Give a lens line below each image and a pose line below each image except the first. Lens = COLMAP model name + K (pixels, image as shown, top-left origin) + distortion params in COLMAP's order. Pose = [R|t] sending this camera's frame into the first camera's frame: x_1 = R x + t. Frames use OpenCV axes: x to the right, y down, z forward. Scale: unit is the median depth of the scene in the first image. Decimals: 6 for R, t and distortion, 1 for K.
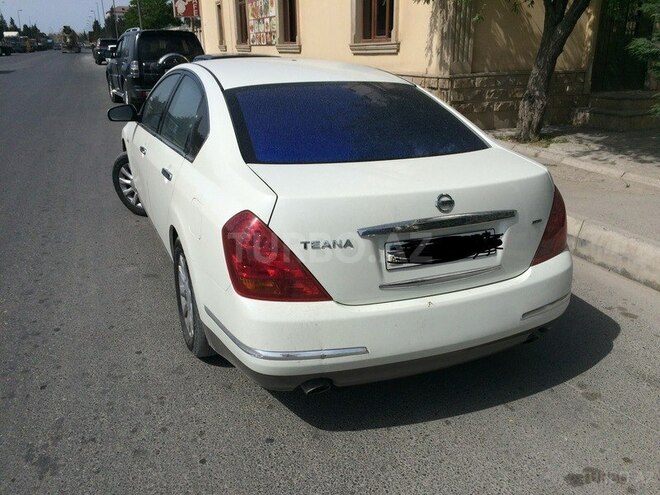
lens RADIAL K [[557.7, 0, 330.0], [0, 557.7, 247.5], [0, 0, 1]] dist [0.096211, -0.135917]
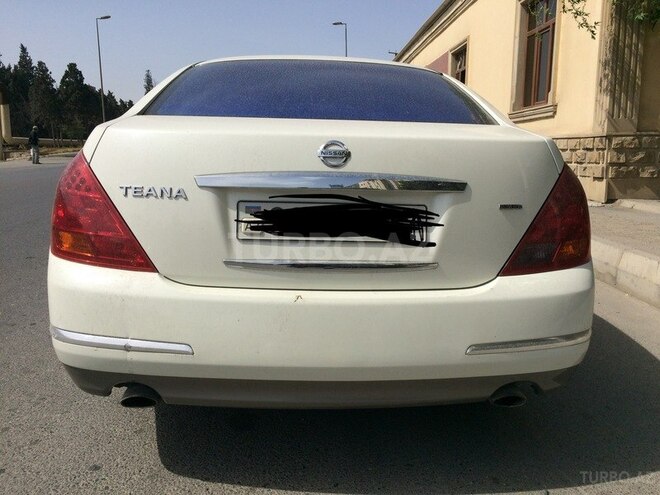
lens RADIAL K [[557.7, 0, 330.0], [0, 557.7, 247.5], [0, 0, 1]] dist [0.096211, -0.135917]
pose [[0.938559, 0.073658, -0.337167, 0.391204], [-0.127553, 0.981819, -0.140575, 0.116876], [0.320682, 0.174945, 0.930891, 0.334922]]
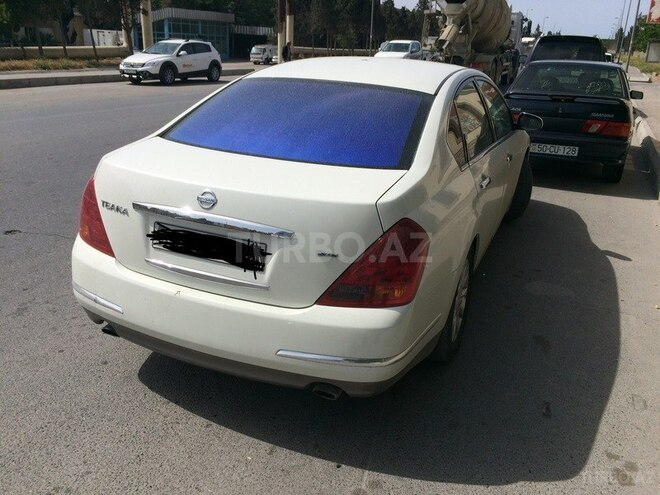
lens RADIAL K [[557.7, 0, 330.0], [0, 557.7, 247.5], [0, 0, 1]] dist [0.096211, -0.135917]
pose [[0.685539, 0.271641, -0.675461, 0.922670], [-0.279481, 0.954891, 0.100365, -0.140268], [0.672255, 0.119974, 0.730534, 0.388239]]
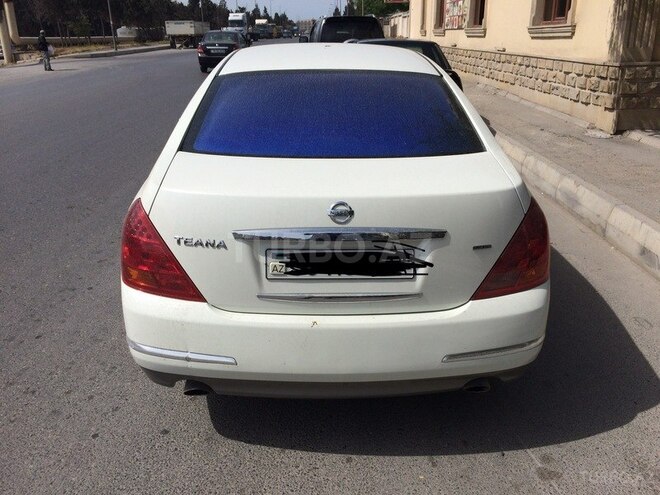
lens RADIAL K [[557.7, 0, 330.0], [0, 557.7, 247.5], [0, 0, 1]] dist [0.096211, -0.135917]
pose [[0.929202, 0.127850, -0.346754, 0.441444], [-0.119596, 0.991793, 0.045196, -0.055823], [0.349686, -0.000526, 0.936867, 0.160611]]
